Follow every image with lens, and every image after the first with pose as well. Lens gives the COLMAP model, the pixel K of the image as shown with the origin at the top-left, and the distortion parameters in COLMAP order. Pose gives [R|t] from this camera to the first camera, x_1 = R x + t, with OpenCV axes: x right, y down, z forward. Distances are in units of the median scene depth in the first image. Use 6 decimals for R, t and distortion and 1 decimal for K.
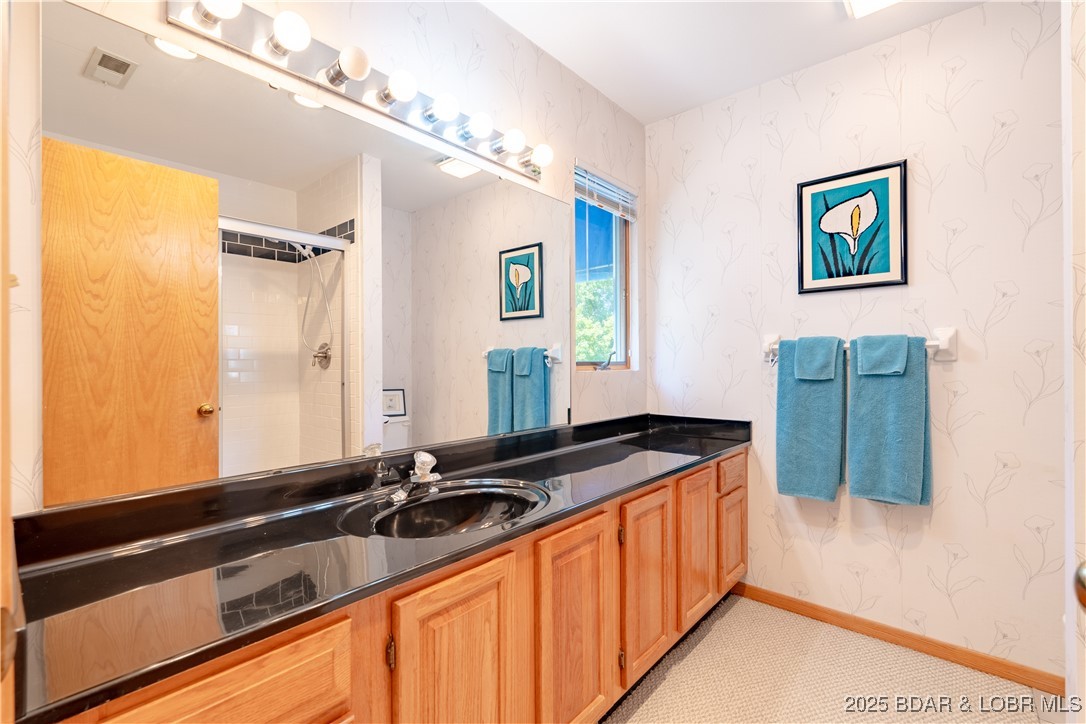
lens RADIAL K [[480.3, 0, 543.3], [0, 480.3, 363.4], [0, 0, 1]] dist [-0.001953, -0.000670]
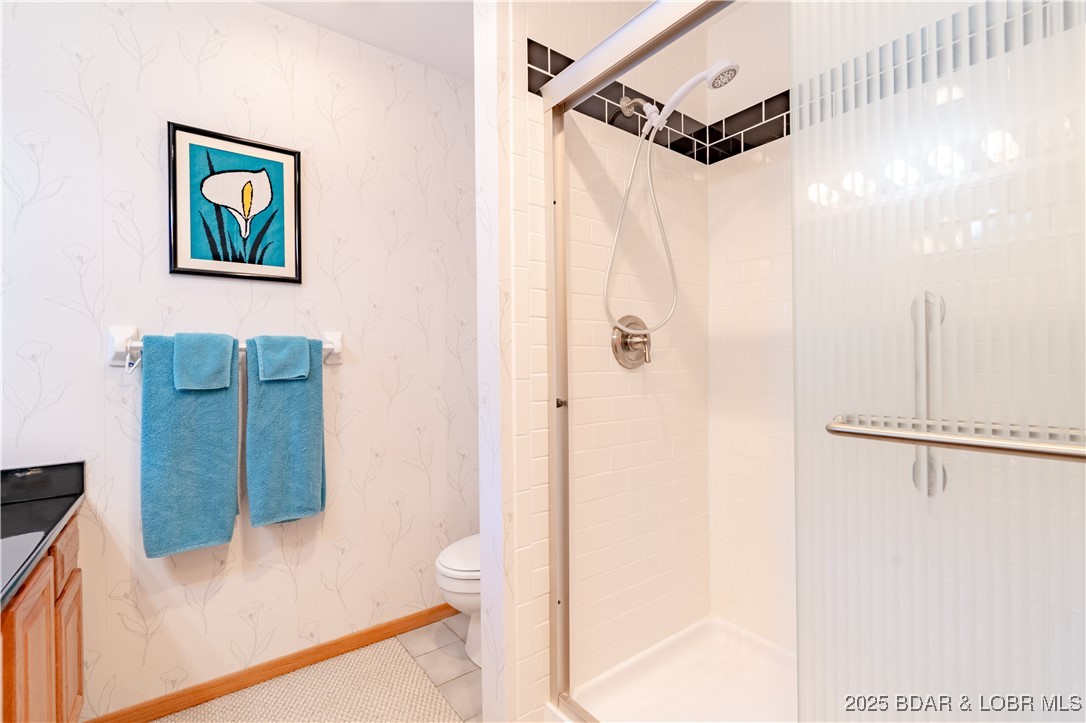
lens RADIAL K [[479.3, 0, 541.1], [0, 479.3, 362.9], [0, 0, 1]] dist [-0.002114, -0.000153]
pose [[0.207306, 0.000158, 0.978276, -0.065754], [0.011541, 0.999930, -0.002607, -0.000035], [-0.978208, 0.011831, 0.207290, 0.321072]]
